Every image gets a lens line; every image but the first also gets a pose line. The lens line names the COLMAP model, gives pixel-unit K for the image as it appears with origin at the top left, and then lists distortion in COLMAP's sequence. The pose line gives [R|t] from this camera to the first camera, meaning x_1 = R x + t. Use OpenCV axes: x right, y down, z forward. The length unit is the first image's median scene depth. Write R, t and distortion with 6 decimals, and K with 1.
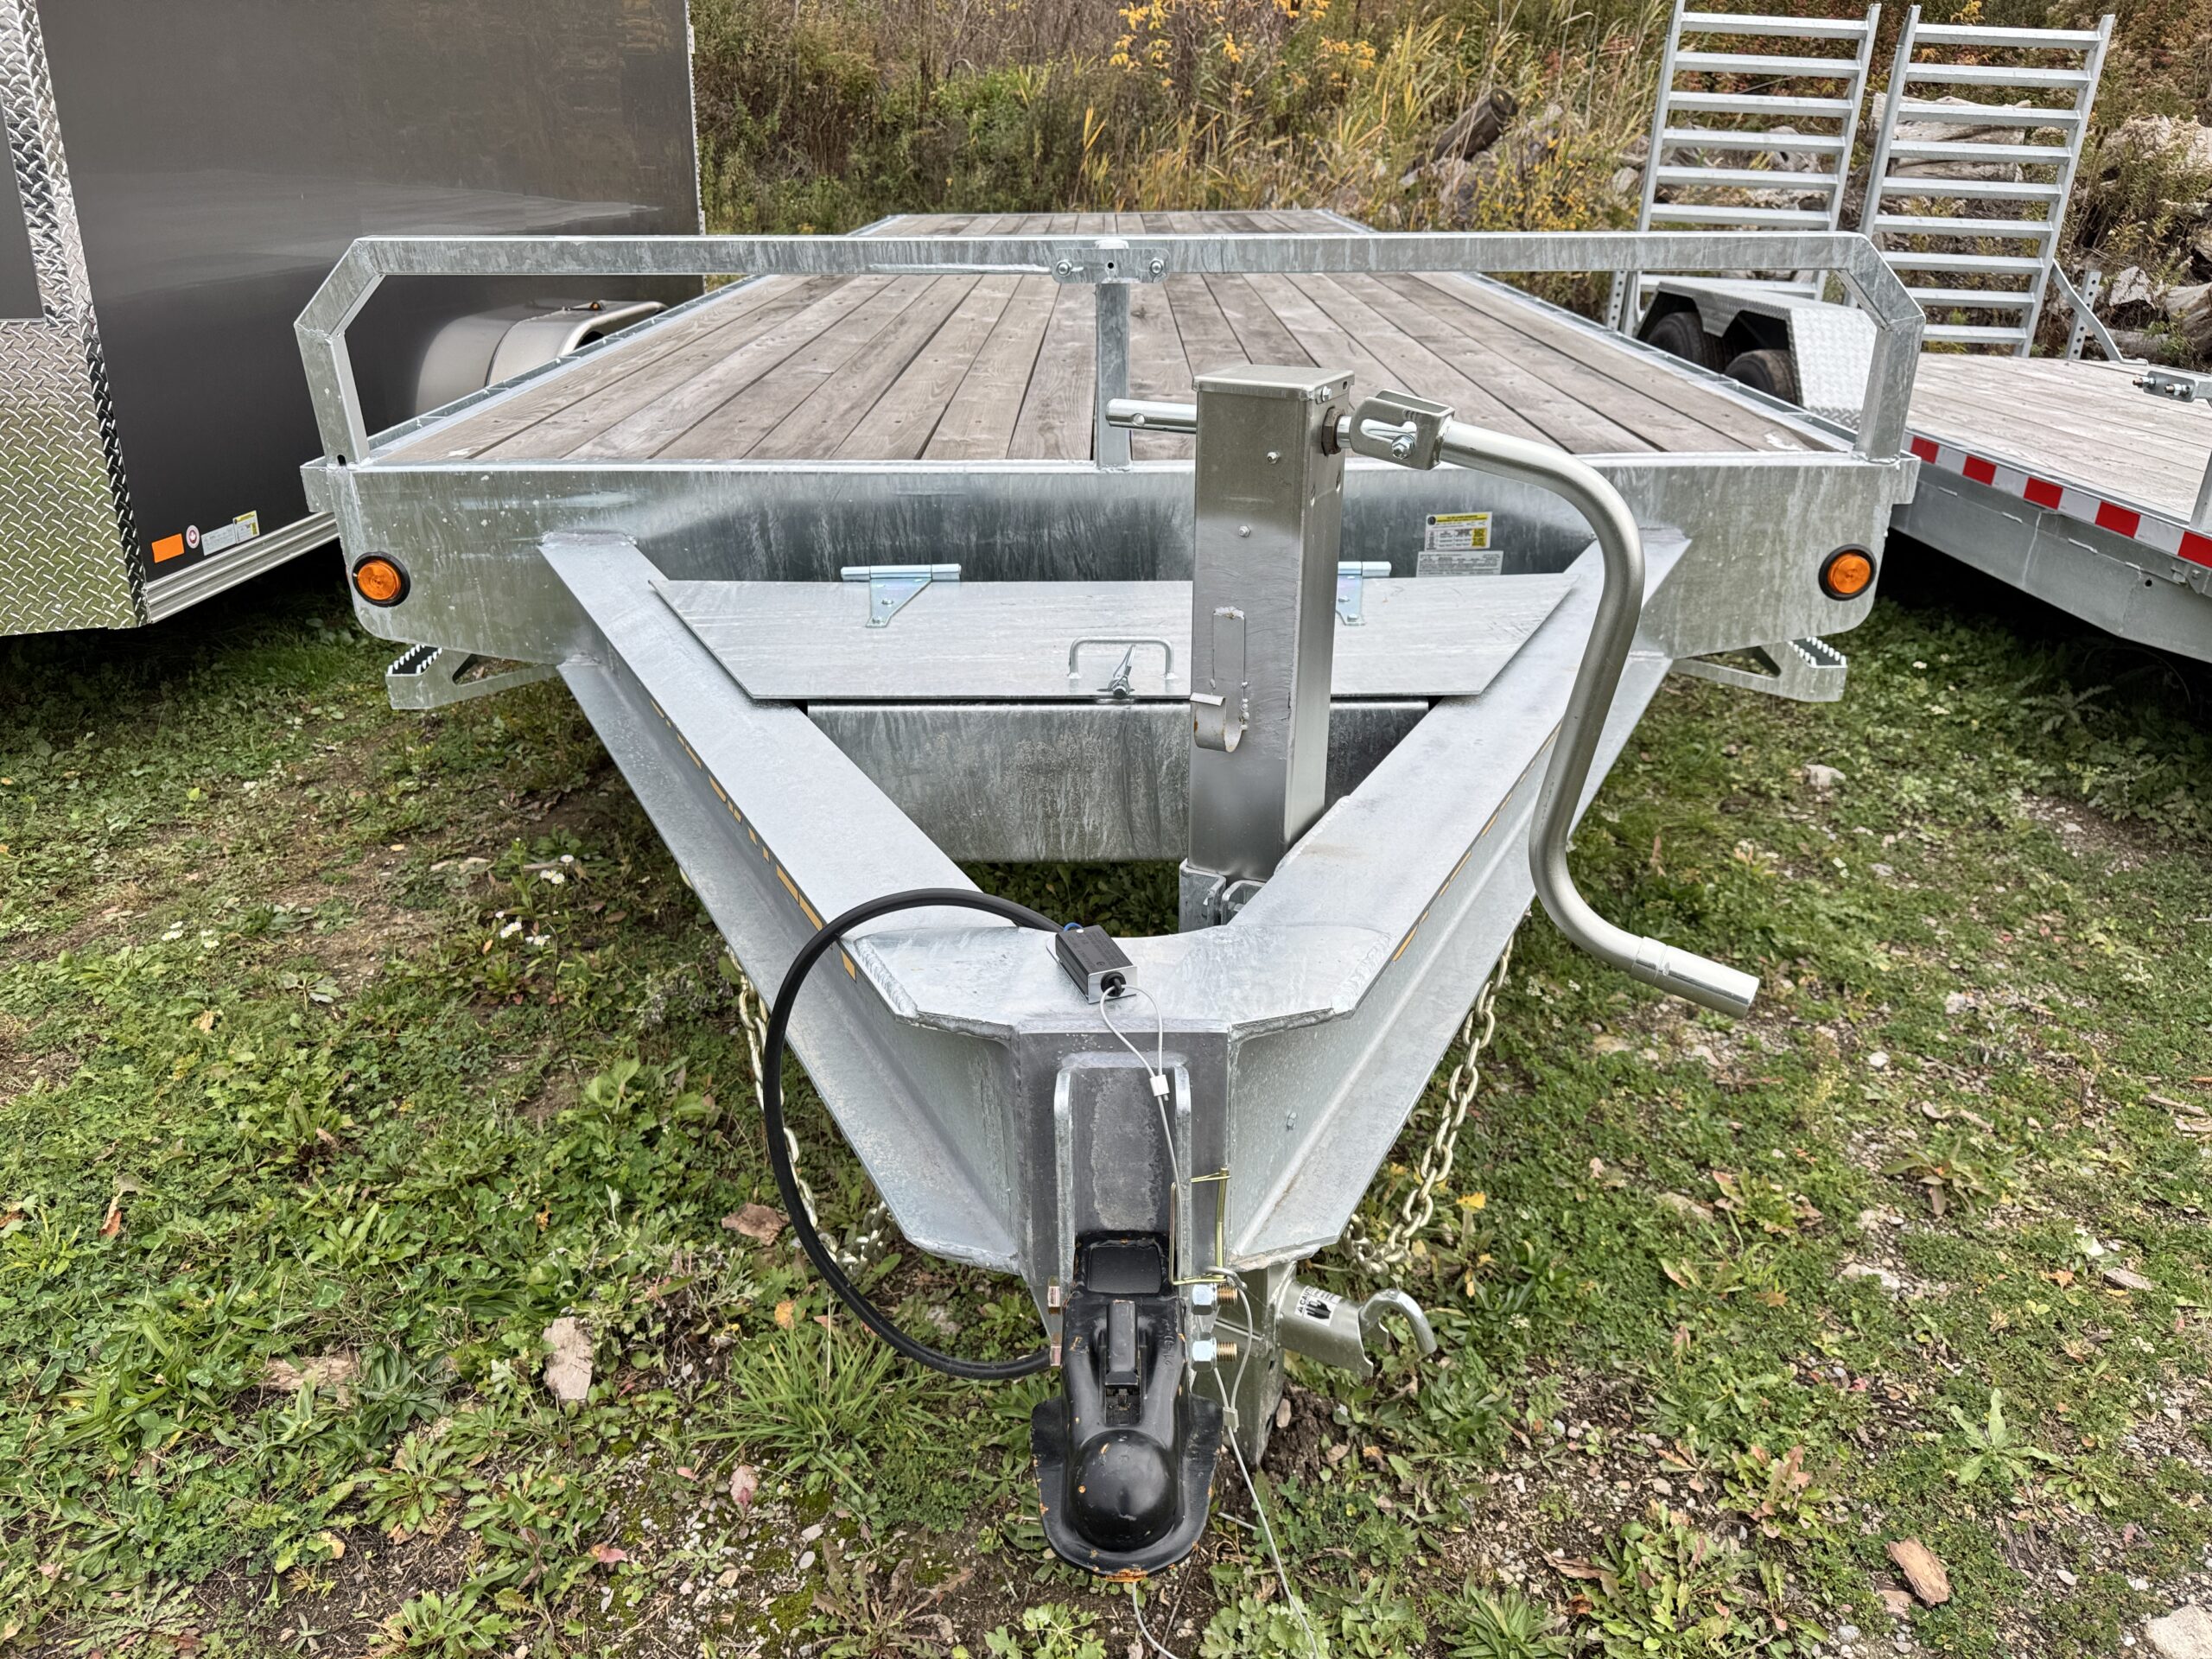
lens RADIAL K [[1558.4, 0, 1106.0], [0, 1558.4, 829.5], [0, 0, 1]] dist [0.010766, -0.008017]
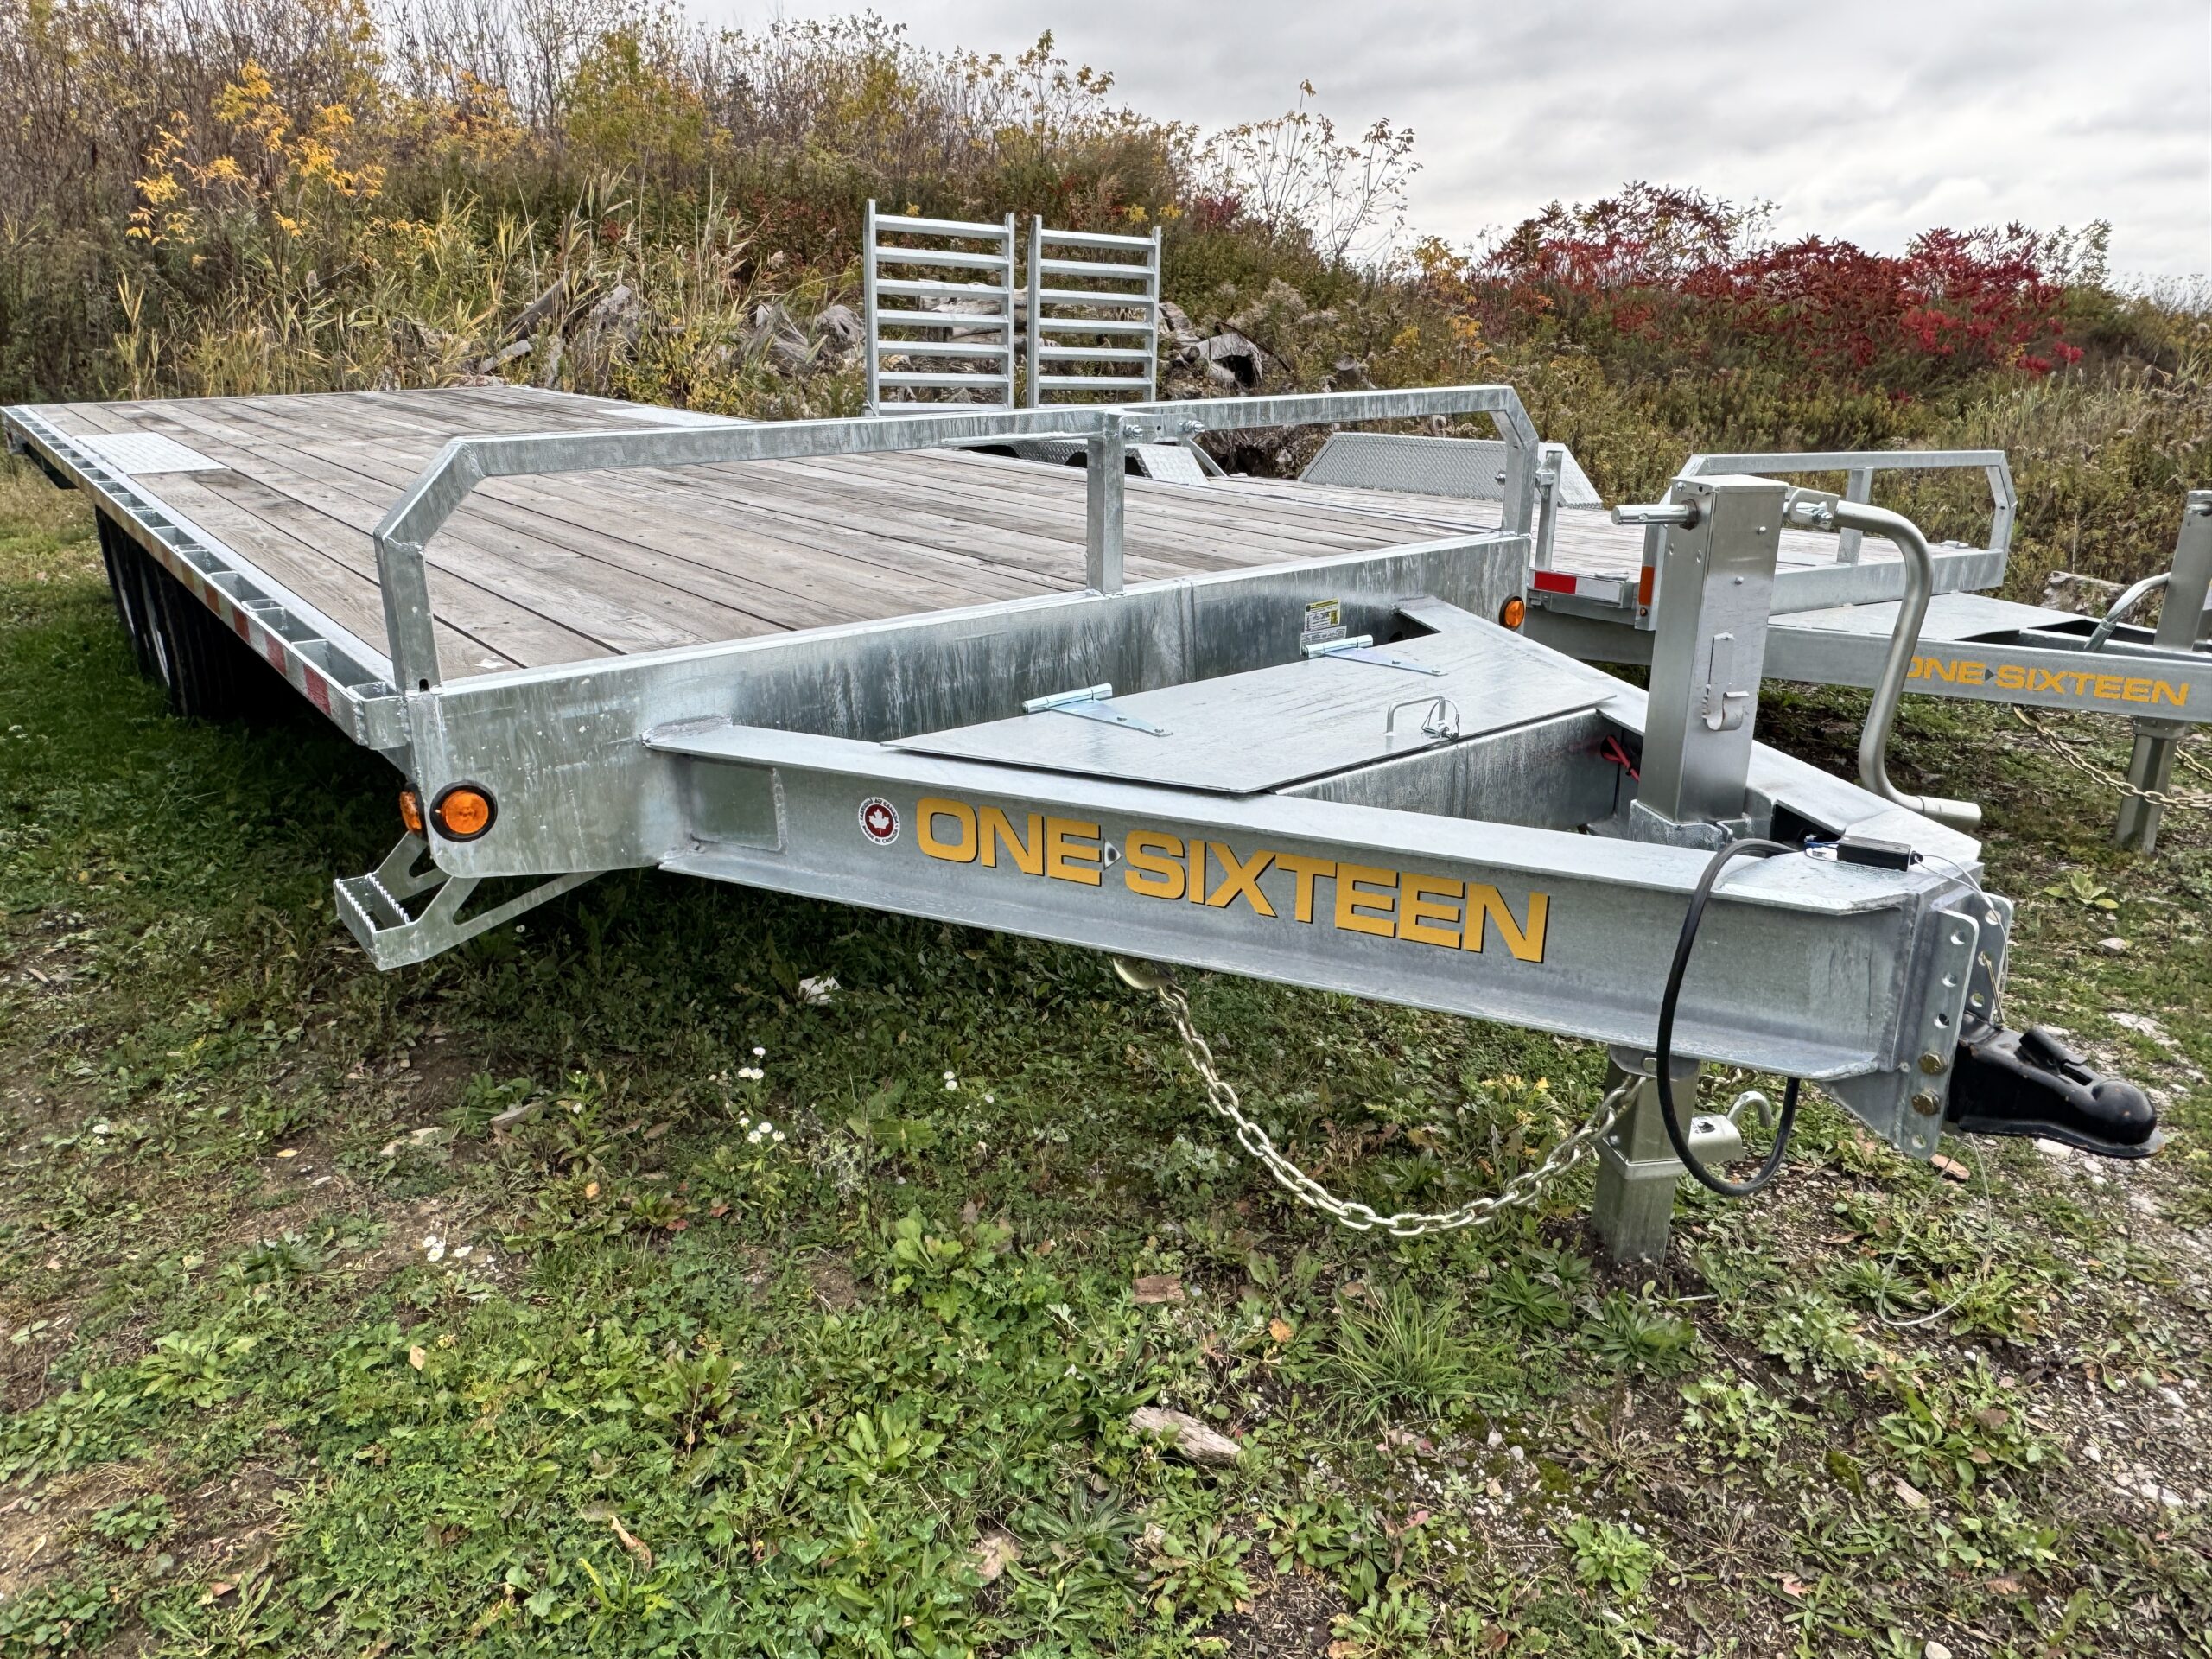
lens RADIAL K [[1495.9, 0, 1106.0], [0, 1495.9, 829.5], [0, 0, 1]] dist [0.062620, -0.056234]
pose [[0.792908, -0.205312, 0.573711, -0.673240], [0.254728, 0.966994, -0.005996, -0.051440], [-0.553544, 0.150895, 0.819036, 0.089896]]
